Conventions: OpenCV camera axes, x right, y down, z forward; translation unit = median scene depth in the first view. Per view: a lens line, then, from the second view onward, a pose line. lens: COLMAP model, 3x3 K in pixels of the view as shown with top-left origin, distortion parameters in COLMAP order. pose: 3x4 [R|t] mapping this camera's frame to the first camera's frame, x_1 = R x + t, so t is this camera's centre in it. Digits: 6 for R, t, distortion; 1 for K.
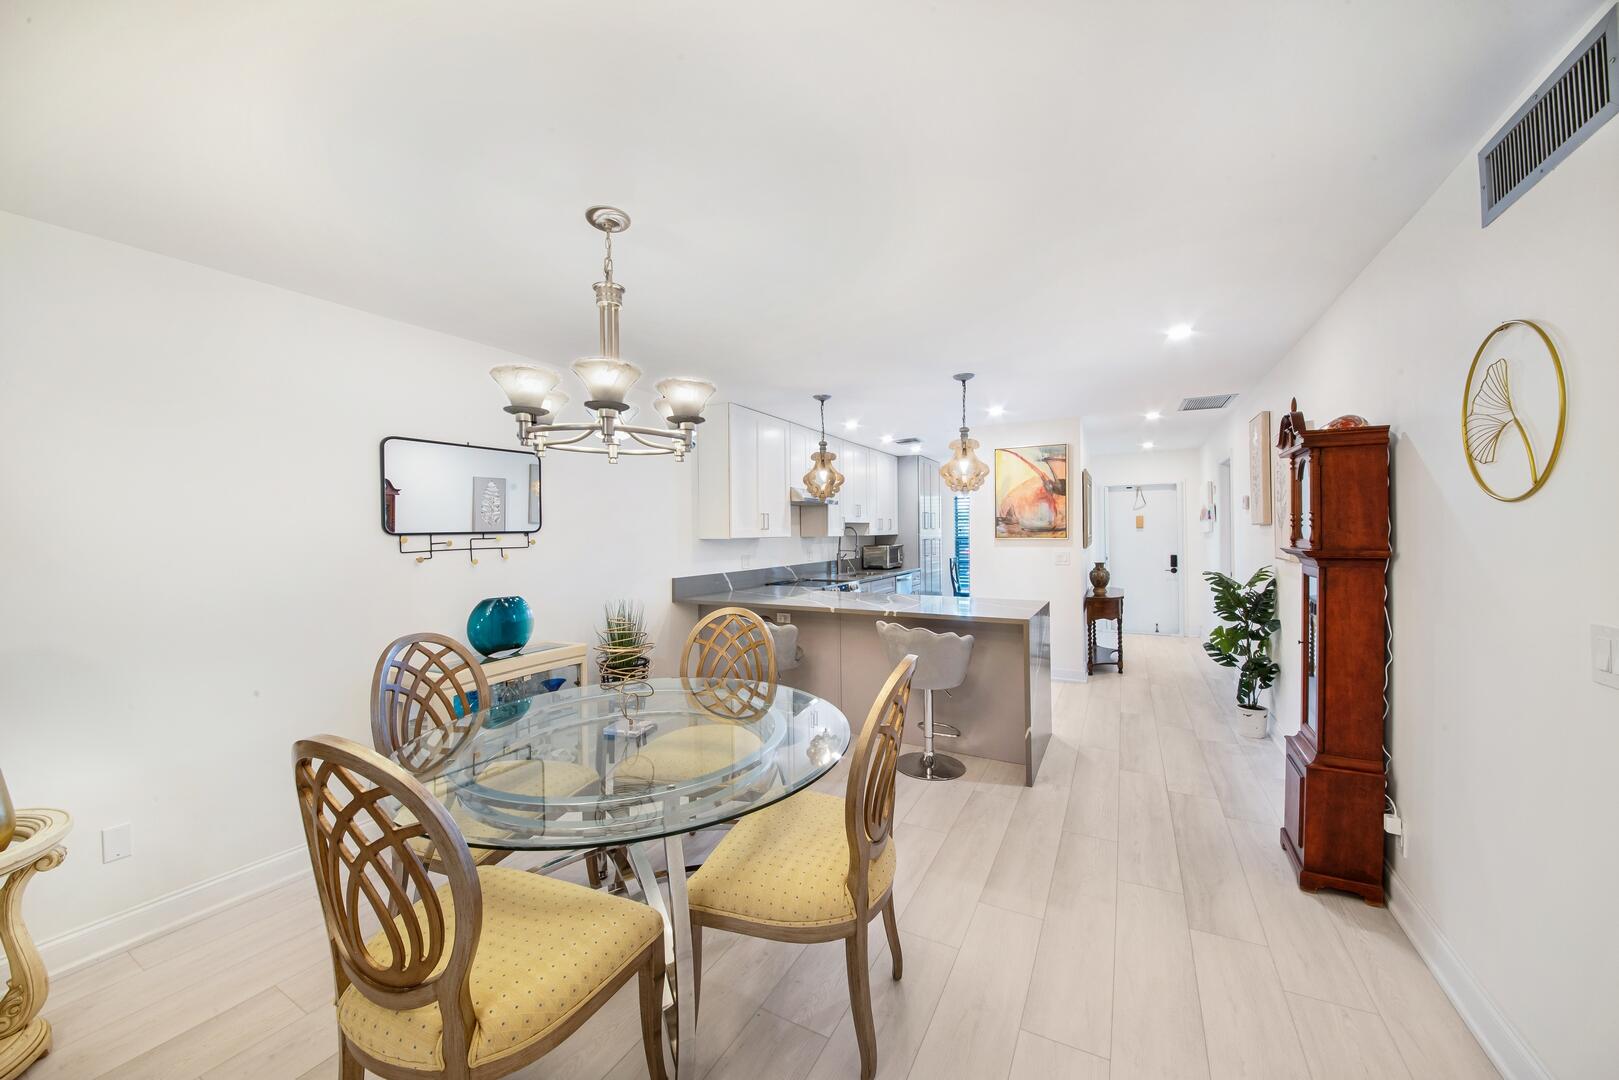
lens RADIAL K [[579.6, 0, 809.5], [0, 579.6, 540.0], [0, 0, 1]] dist [0.002066, -0.000060]
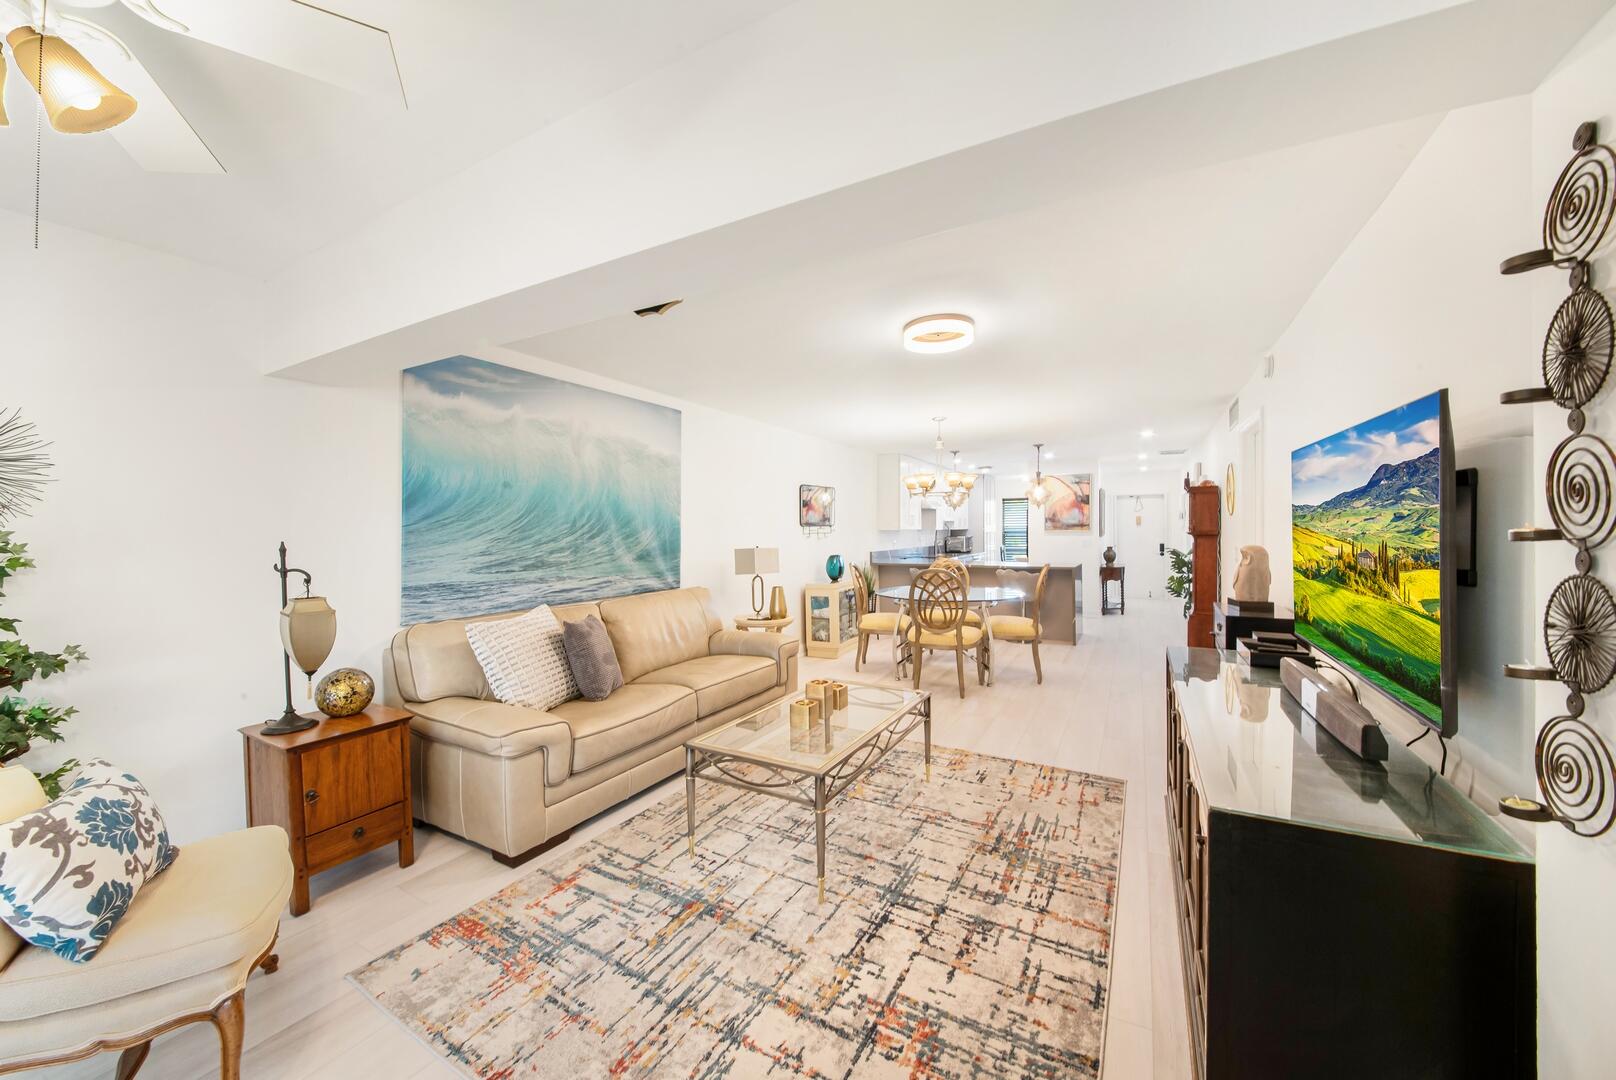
lens RADIAL K [[578.5, 0, 808.0], [0, 578.5, 540.0], [0, 0, 1]] dist [0.002066, -0.000060]
pose [[0.999813, 0.002987, -0.019085, -0.320446], [-0.002891, 0.999983, 0.005070, 0.017485], [0.019100, -0.005014, 0.999805, -0.650760]]
